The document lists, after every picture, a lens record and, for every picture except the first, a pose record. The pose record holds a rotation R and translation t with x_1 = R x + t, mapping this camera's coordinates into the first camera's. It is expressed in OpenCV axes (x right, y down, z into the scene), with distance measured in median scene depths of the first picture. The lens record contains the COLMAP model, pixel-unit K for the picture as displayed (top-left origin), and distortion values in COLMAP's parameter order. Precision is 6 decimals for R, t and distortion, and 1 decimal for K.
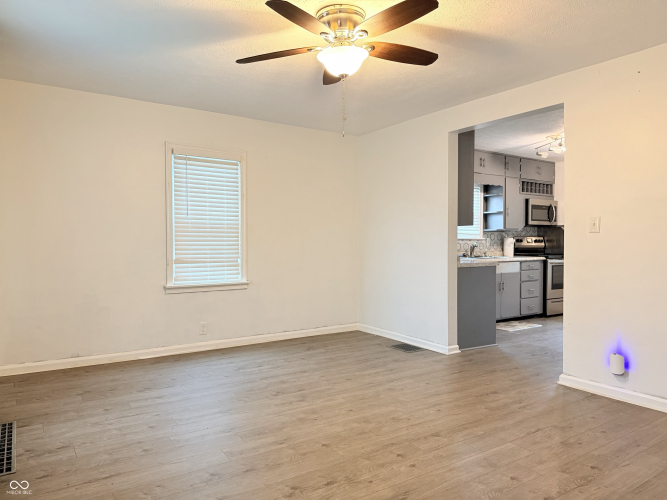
lens RADIAL K [[464.6, 0, 332.0], [0, 464.6, 249.3], [0, 0, 1]] dist [0.031599, -0.005067]
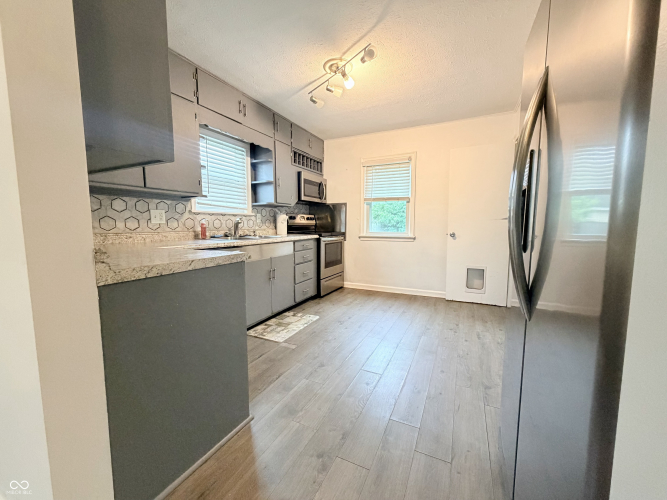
lens RADIAL K [[266.0, 0, 333.1], [0, 266.0, 250.4], [0, 0, 1]] dist [0.000194, -0.000052]
pose [[0.864754, -0.049448, 0.499755, 0.211760], [0.007678, 0.996326, 0.085295, 0.002269], [-0.502136, -0.069922, 0.861957, 0.519425]]
